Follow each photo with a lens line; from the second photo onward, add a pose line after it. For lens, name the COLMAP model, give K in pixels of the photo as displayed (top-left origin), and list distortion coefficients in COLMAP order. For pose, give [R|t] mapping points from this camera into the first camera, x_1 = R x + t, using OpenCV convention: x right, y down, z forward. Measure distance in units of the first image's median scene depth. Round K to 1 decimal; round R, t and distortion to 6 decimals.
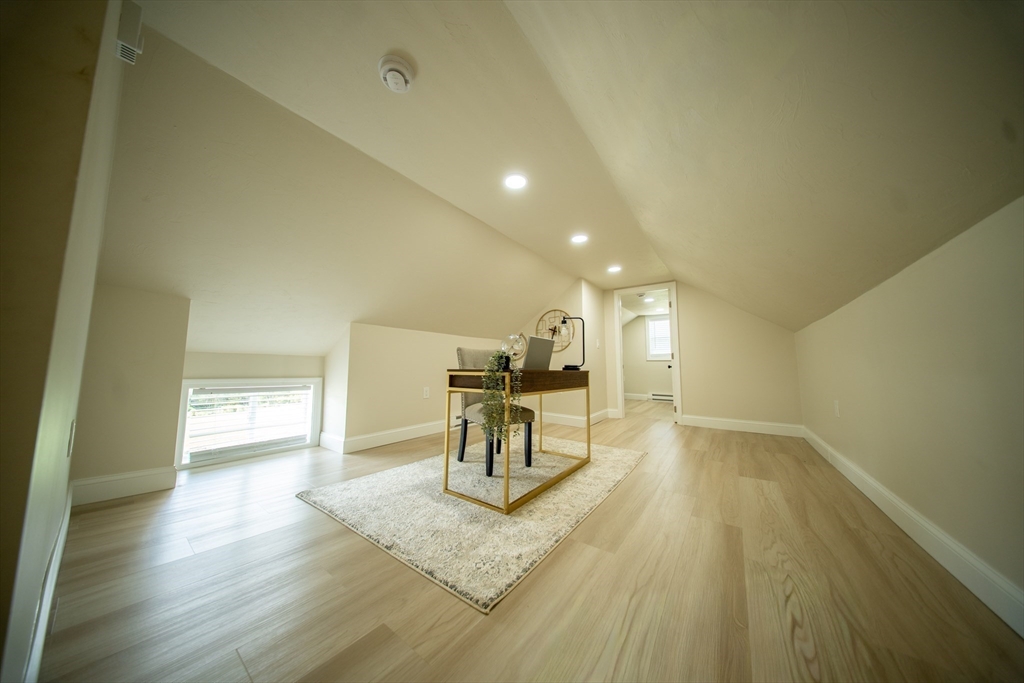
lens RADIAL K [[299.4, 0, 509.5], [0, 299.4, 340.0], [0, 0, 1]] dist [-0.006448, -0.000153]
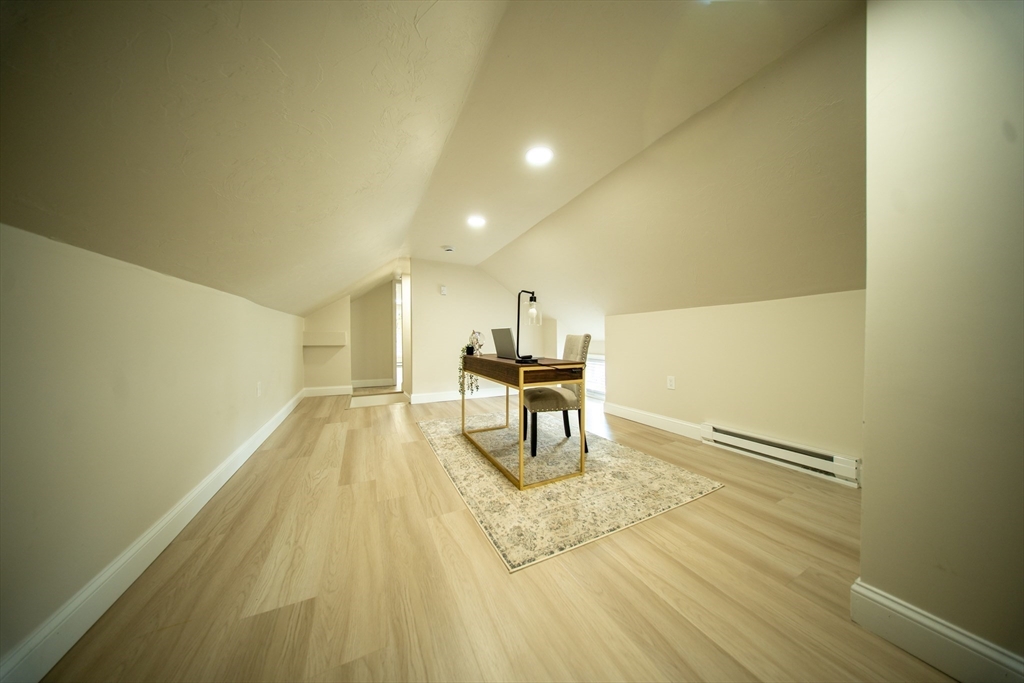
lens RADIAL K [[299.4, 0, 509.5], [0, 299.4, 340.0], [0, 0, 1]] dist [-0.006448, -0.000153]
pose [[-0.464993, -0.002314, -0.885311, 1.051098], [0.080830, 0.995709, -0.045057, 0.087256], [0.881617, -0.092511, -0.462811, 1.537083]]
